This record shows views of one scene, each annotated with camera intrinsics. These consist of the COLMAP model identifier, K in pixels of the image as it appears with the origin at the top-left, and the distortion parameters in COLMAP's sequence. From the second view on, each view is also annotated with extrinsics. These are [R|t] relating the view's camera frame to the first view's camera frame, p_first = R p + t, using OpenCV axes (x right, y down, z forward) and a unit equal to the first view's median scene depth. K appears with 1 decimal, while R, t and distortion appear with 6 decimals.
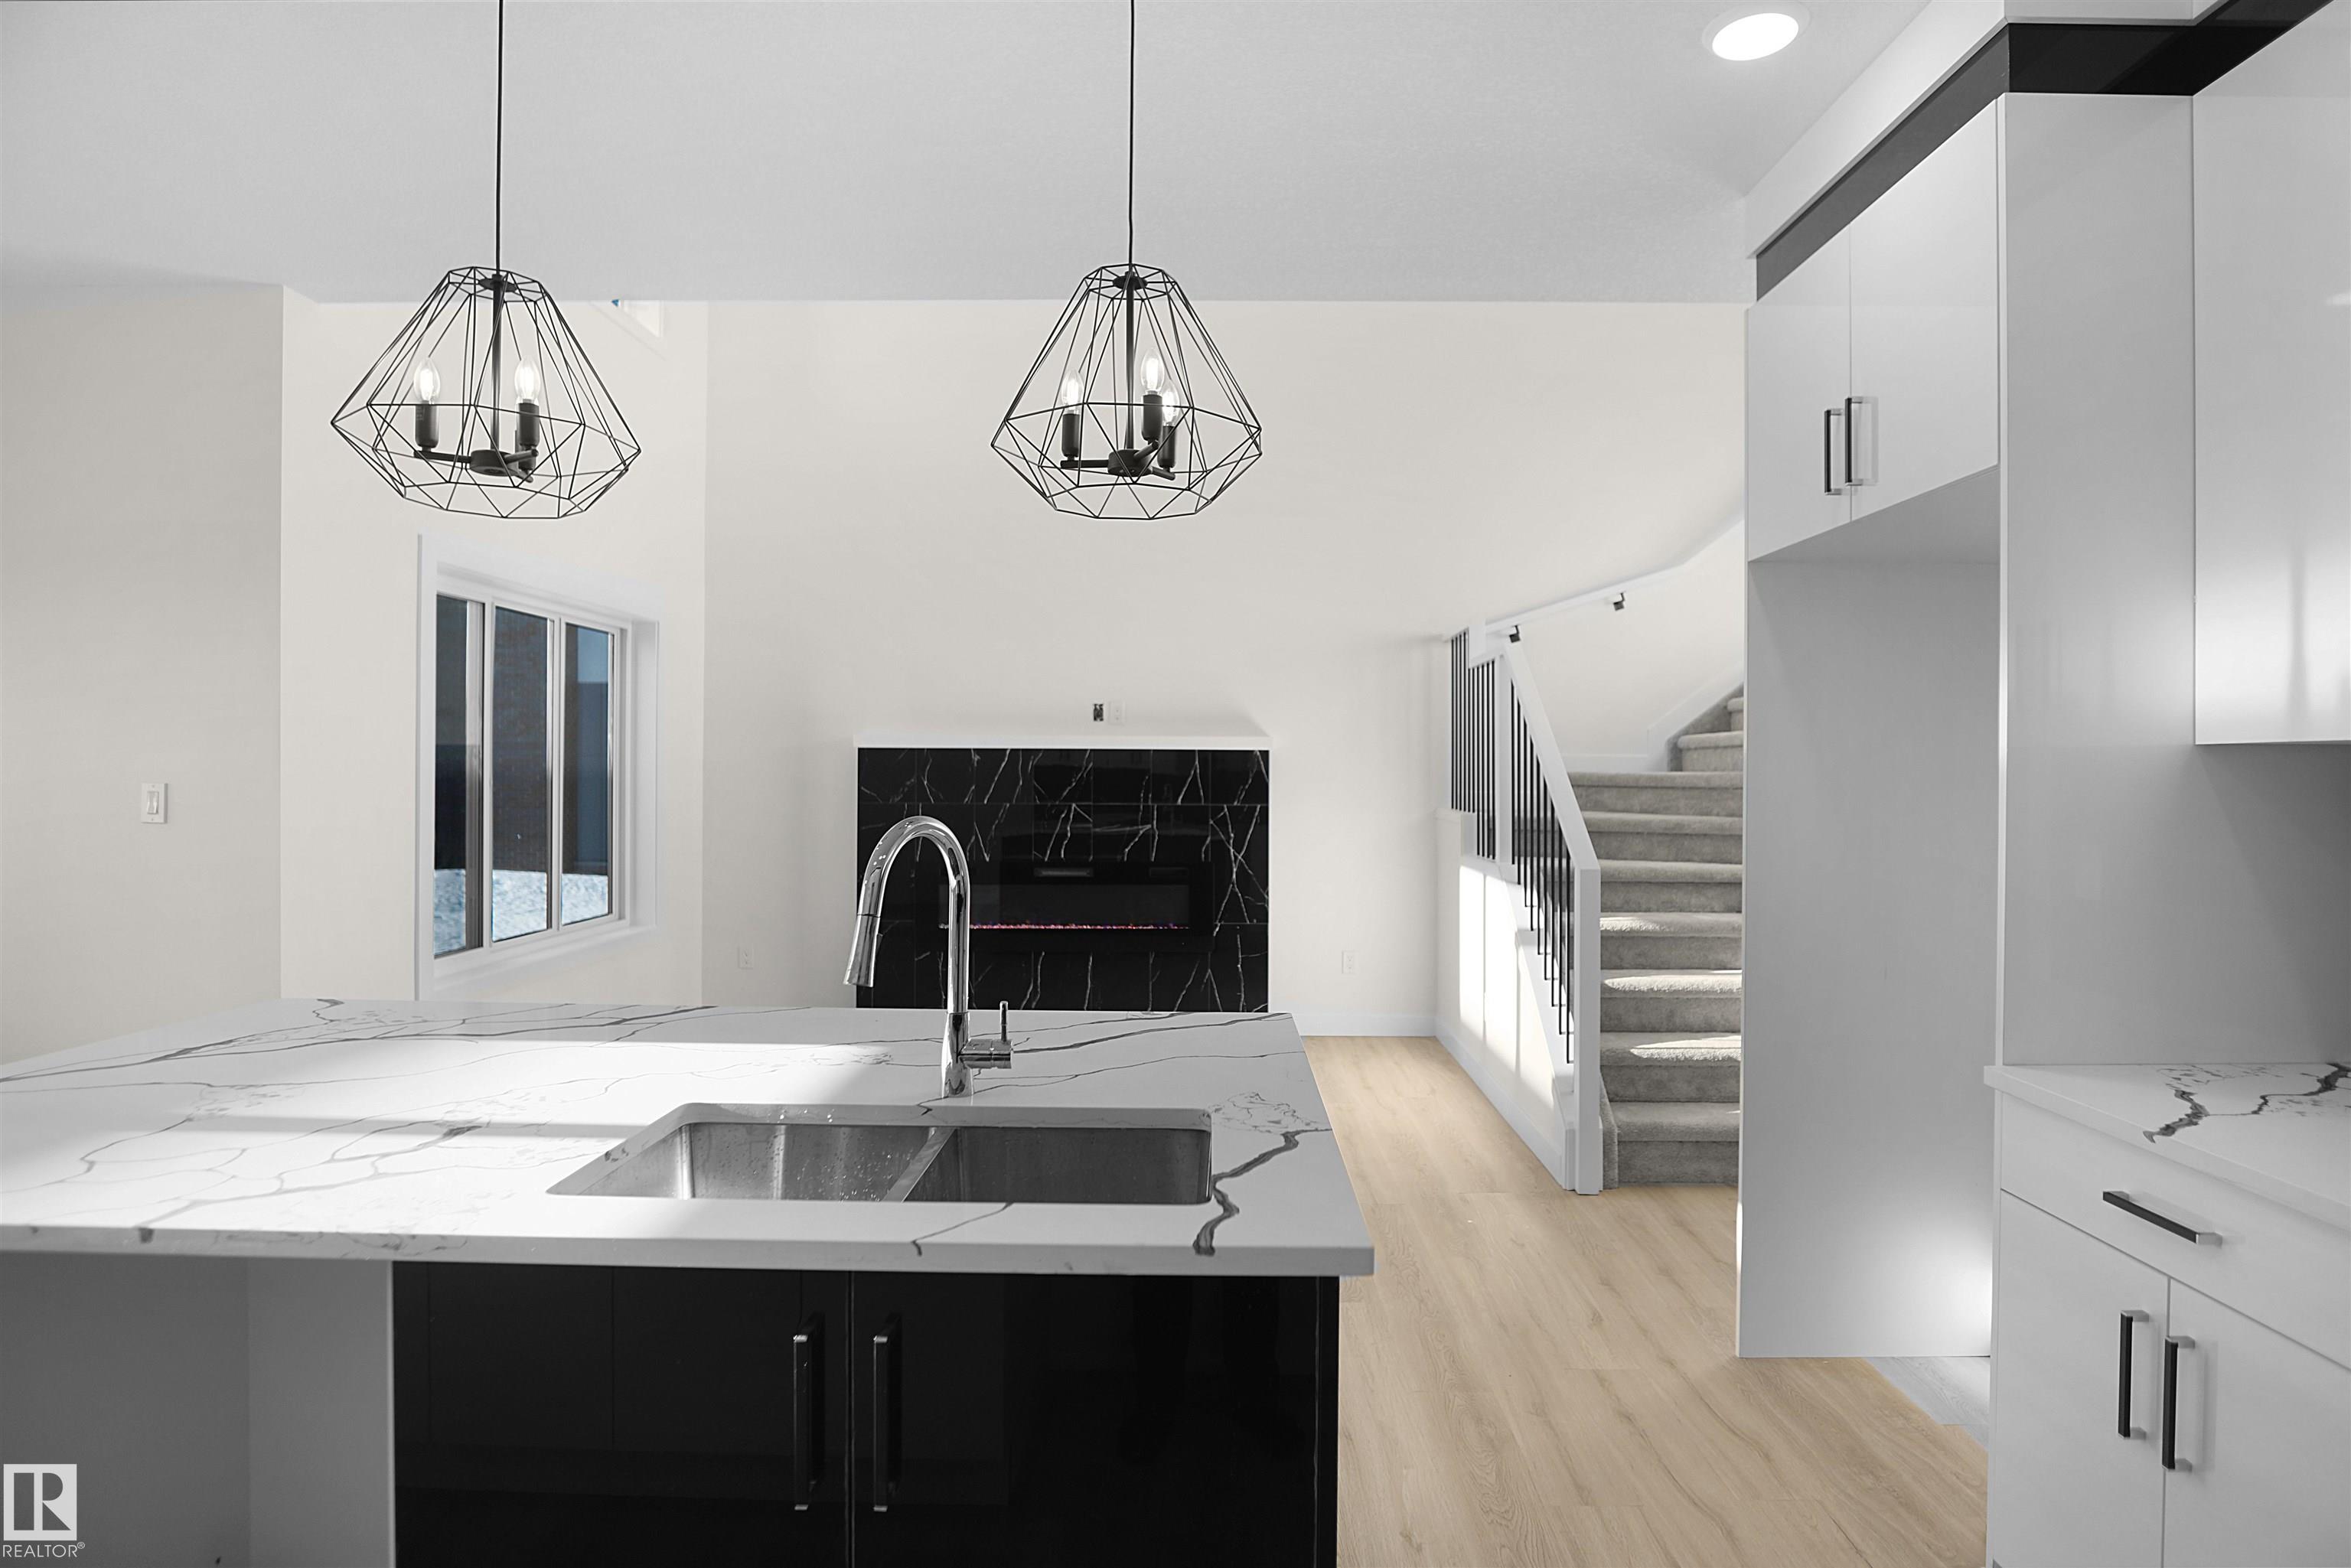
lens RADIAL K [[1274.3, 0, 1210.7], [0, 1274.3, 780.5], [0, 0, 1]] dist [-0.026731, -0.001482]
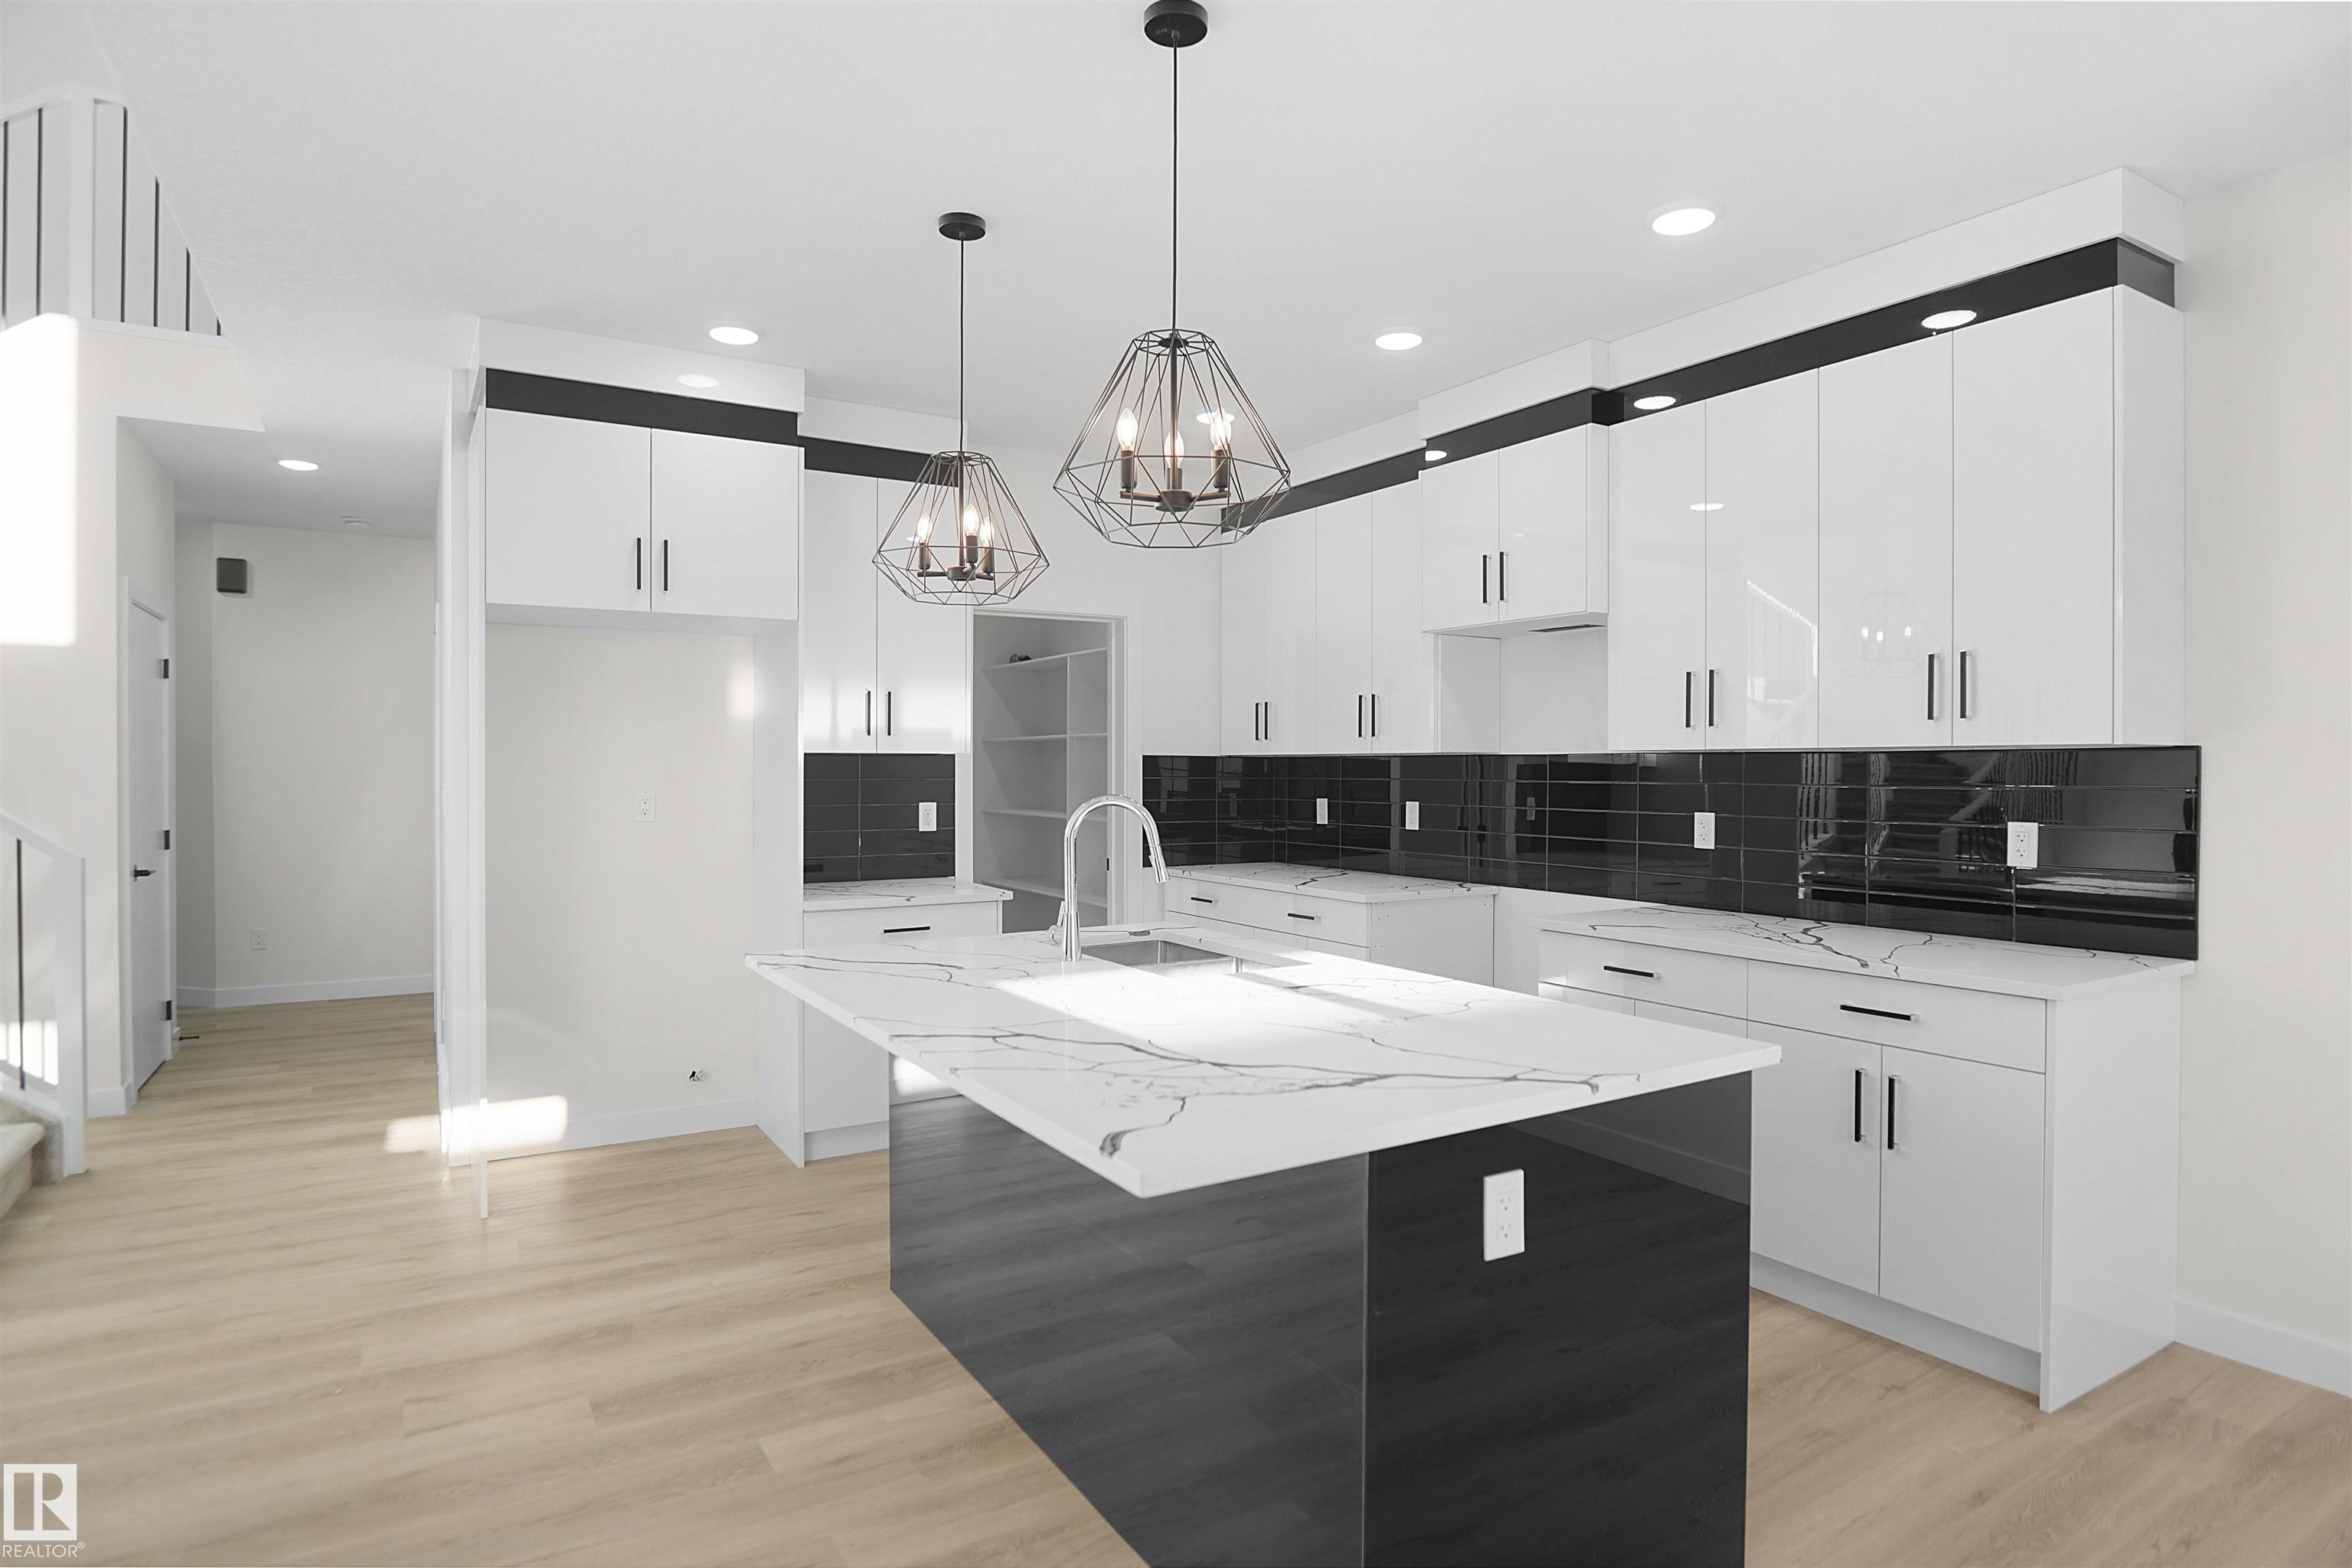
lens RADIAL K [[1246.8, 0, 1201.9], [0, 1246.8, 772.9], [0, 0, 1]] dist [-0.028784, 0.001522]
pose [[-0.544752, -0.014031, 0.838480, -0.589264], [-0.004300, 0.999894, 0.013938, -0.009979], [-0.838586, 0.003987, -0.544754, 0.614312]]
